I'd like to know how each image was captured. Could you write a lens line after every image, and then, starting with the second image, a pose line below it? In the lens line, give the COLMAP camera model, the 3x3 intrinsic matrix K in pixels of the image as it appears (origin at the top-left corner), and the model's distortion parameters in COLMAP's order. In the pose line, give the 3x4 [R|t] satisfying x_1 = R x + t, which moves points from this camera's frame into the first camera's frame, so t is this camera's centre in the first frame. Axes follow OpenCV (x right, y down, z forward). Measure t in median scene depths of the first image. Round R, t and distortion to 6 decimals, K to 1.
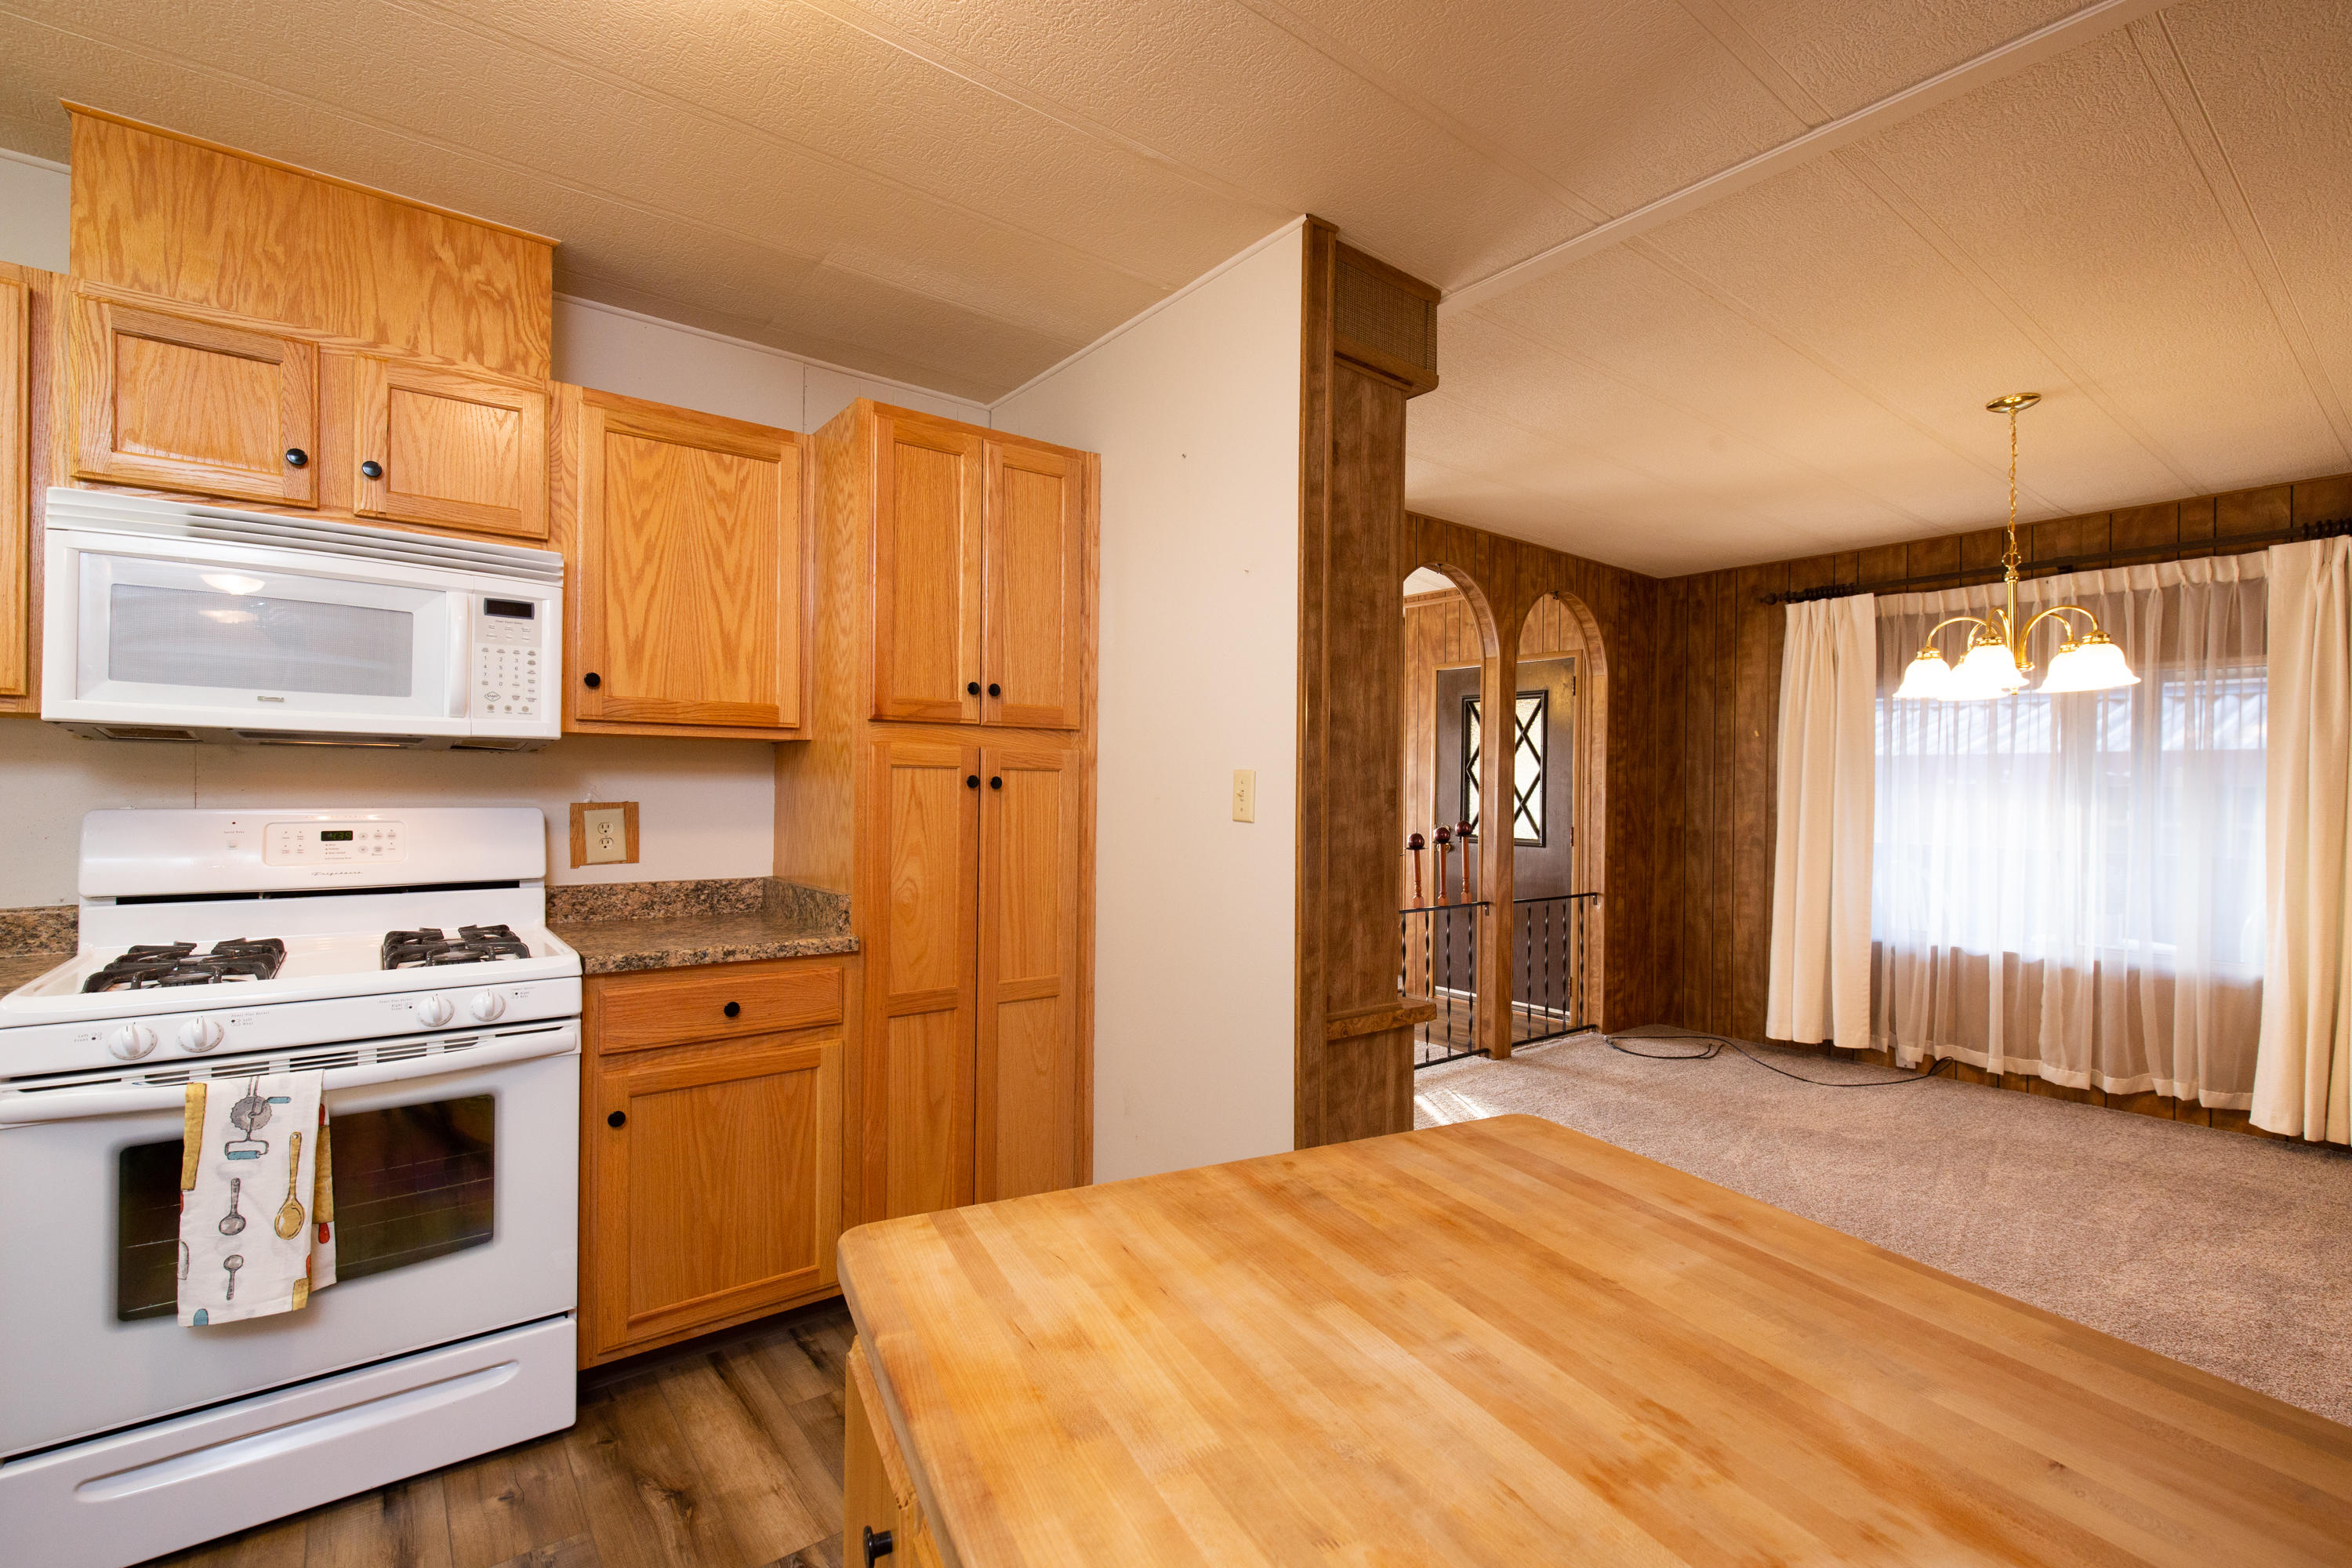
lens RADIAL K [[1054.4, 0, 1187.8], [0, 1054.4, 800.7], [0, 0, 1]] dist [0.003258, 0.000372]
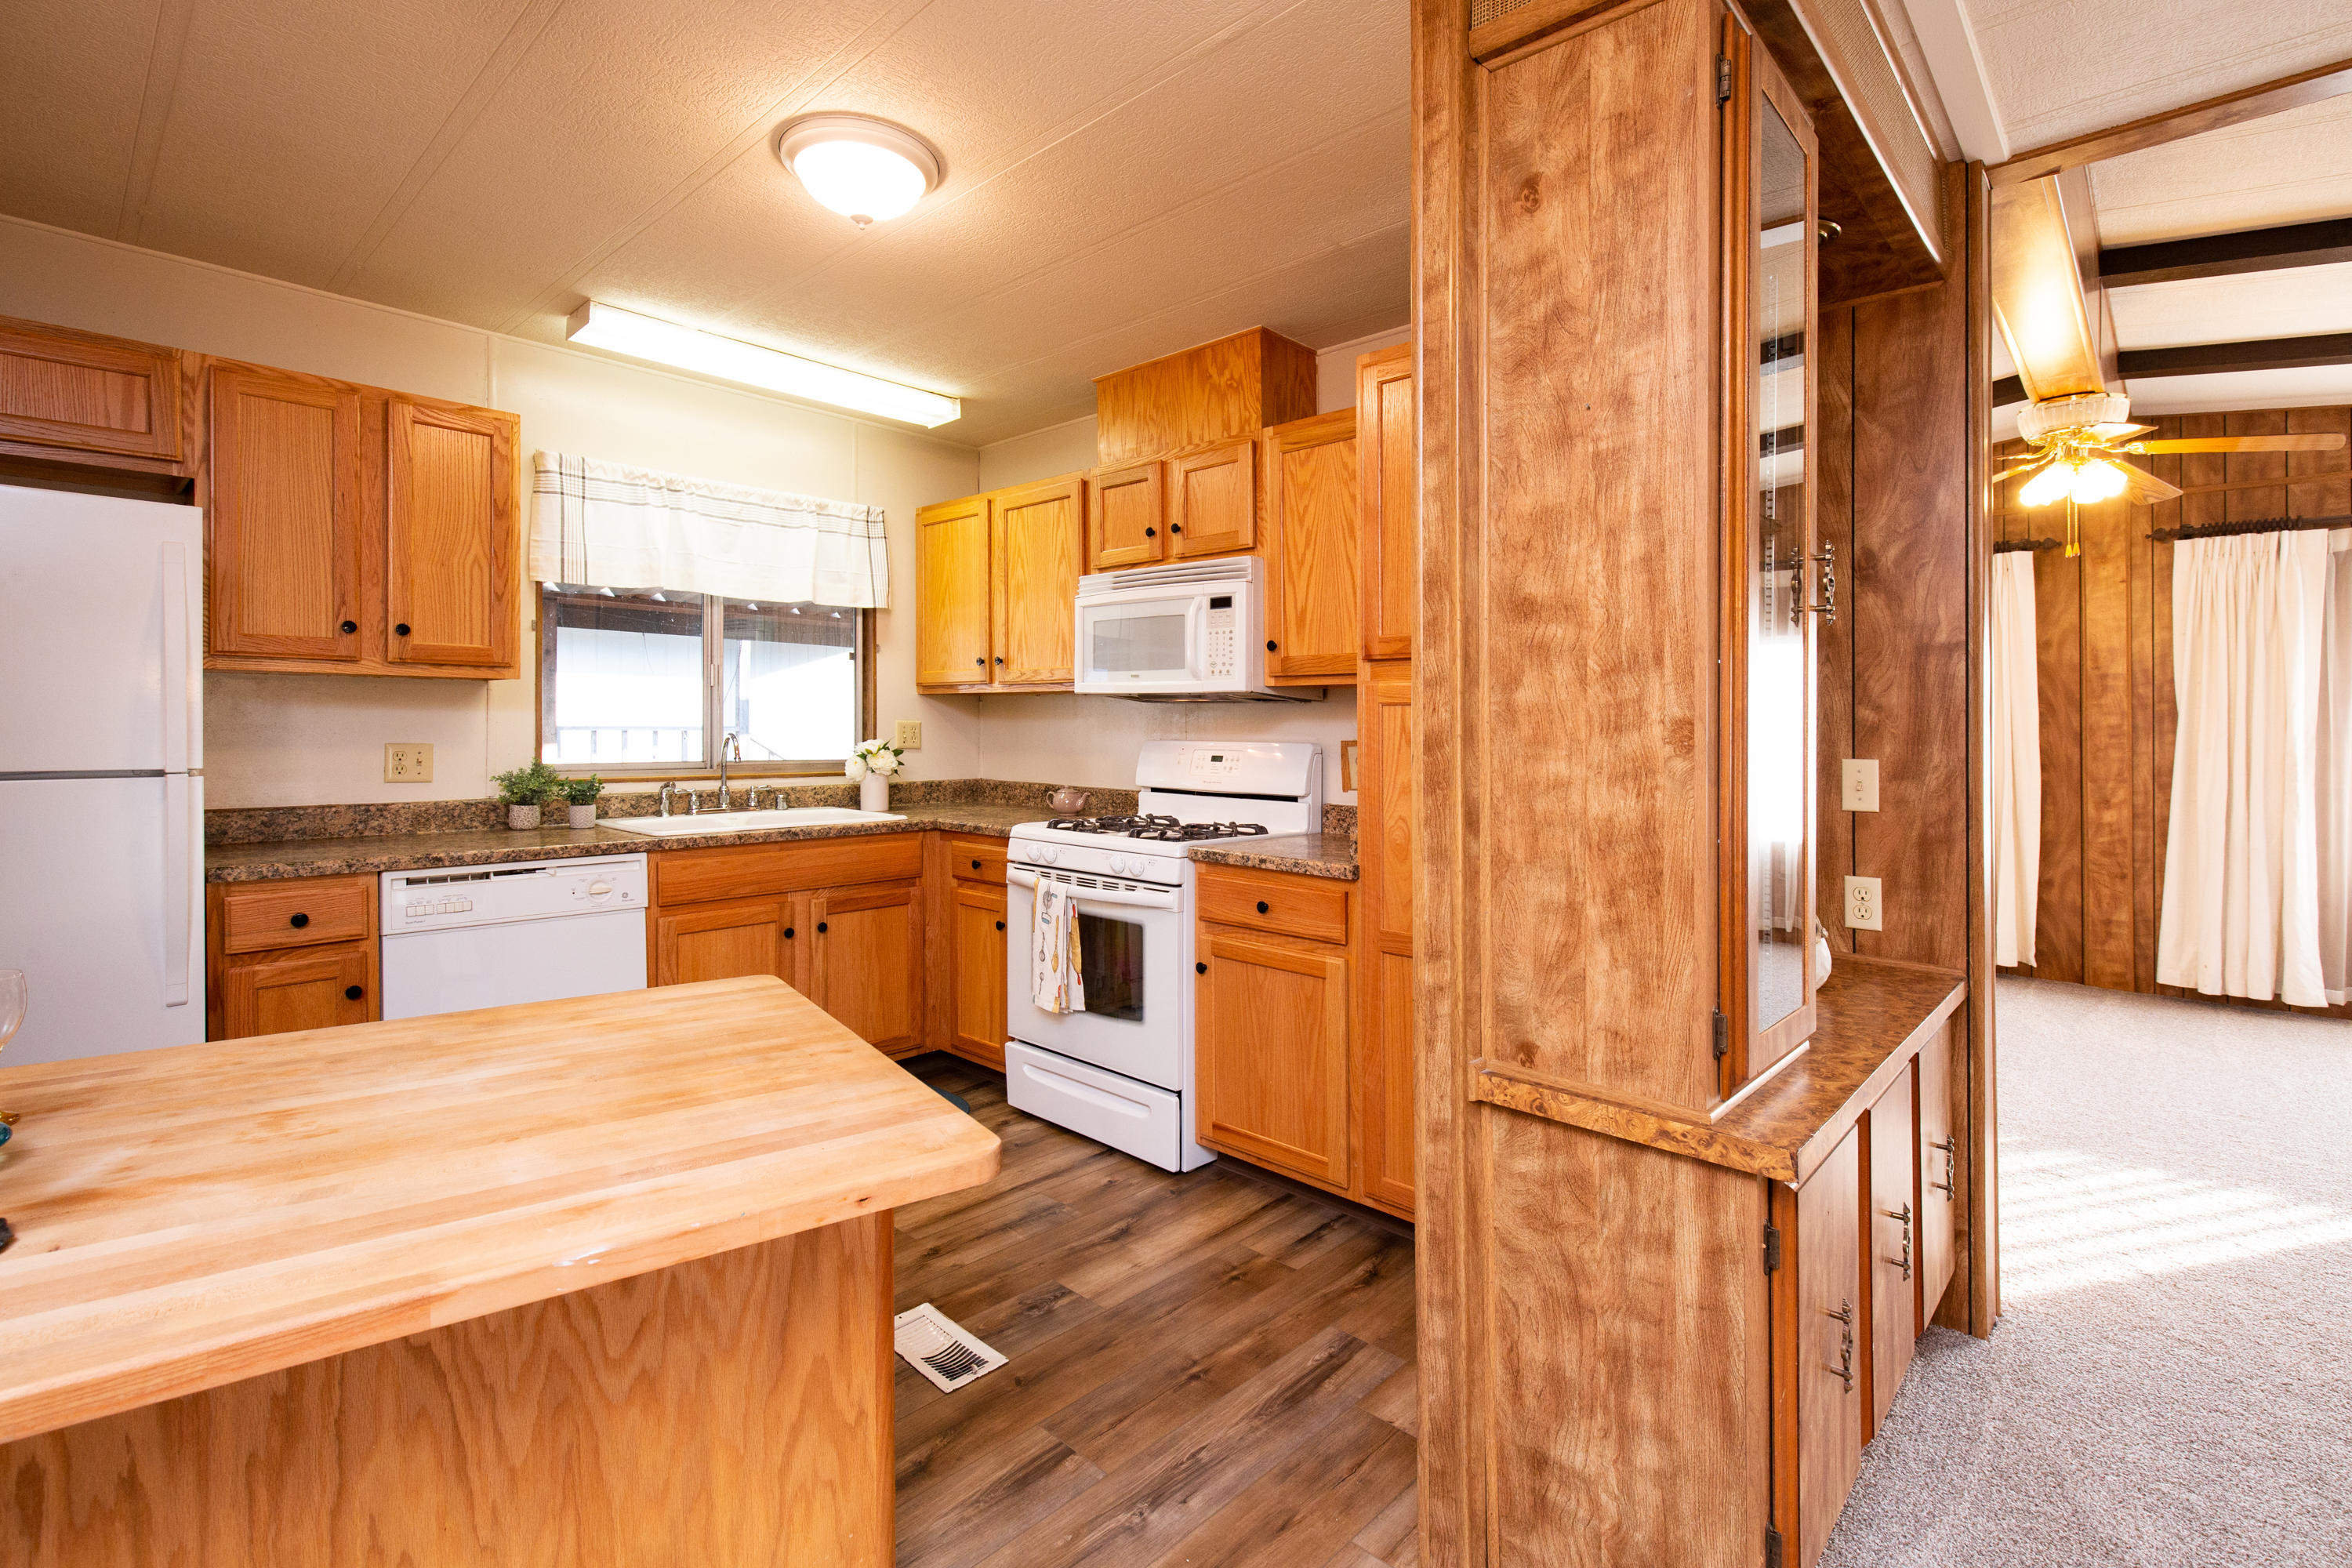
lens RADIAL K [[1054.4, 0, 1174.3], [0, 1054.4, 745.1], [0, 0, 1]] dist [0.003258, 0.000372]
pose [[0.152419, 0.008708, -0.988278, 0.778555], [-0.020262, 0.999779, 0.005684, 0.005604], [0.988108, 0.019158, 0.152561, 0.730867]]
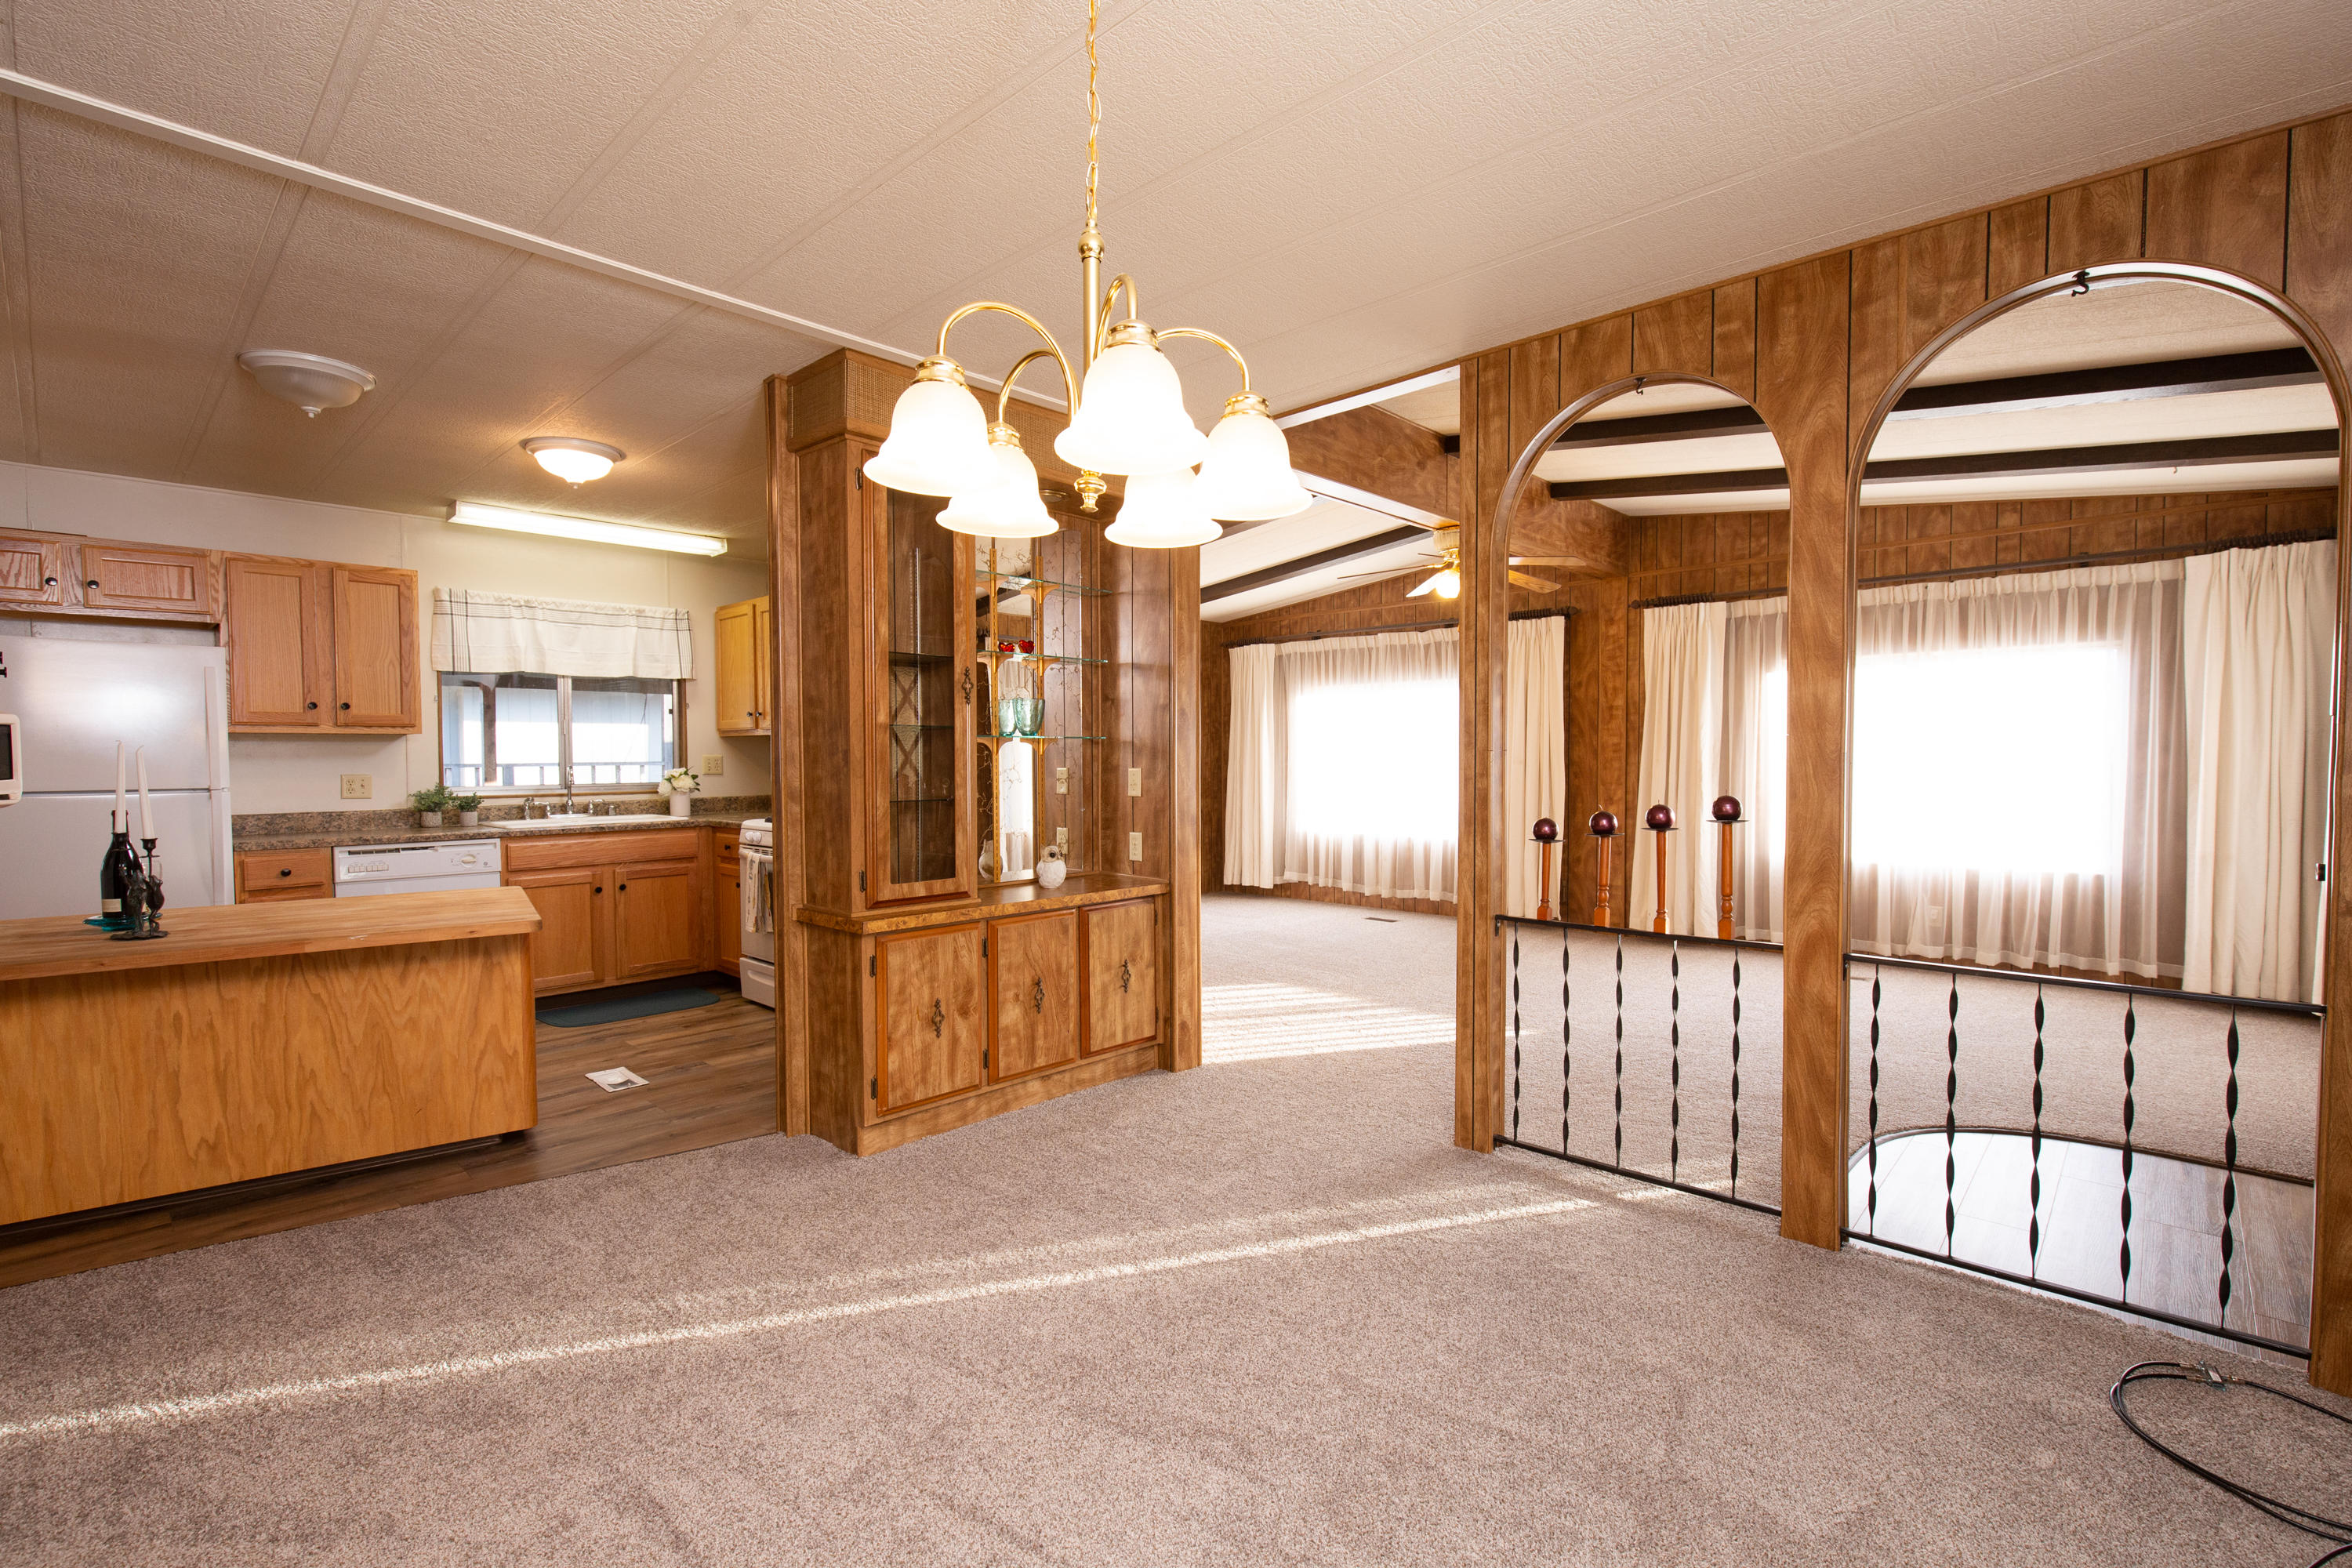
lens RADIAL K [[1054.4, 0, 1186.9], [0, 1054.4, 788.1], [0, 0, 1]] dist [0.003258, 0.000372]
pose [[0.145443, 0.020793, -0.989148, 1.771191], [-0.003662, 0.999784, 0.020478, 0.008127], [0.989360, 0.000643, 0.145487, 1.396349]]
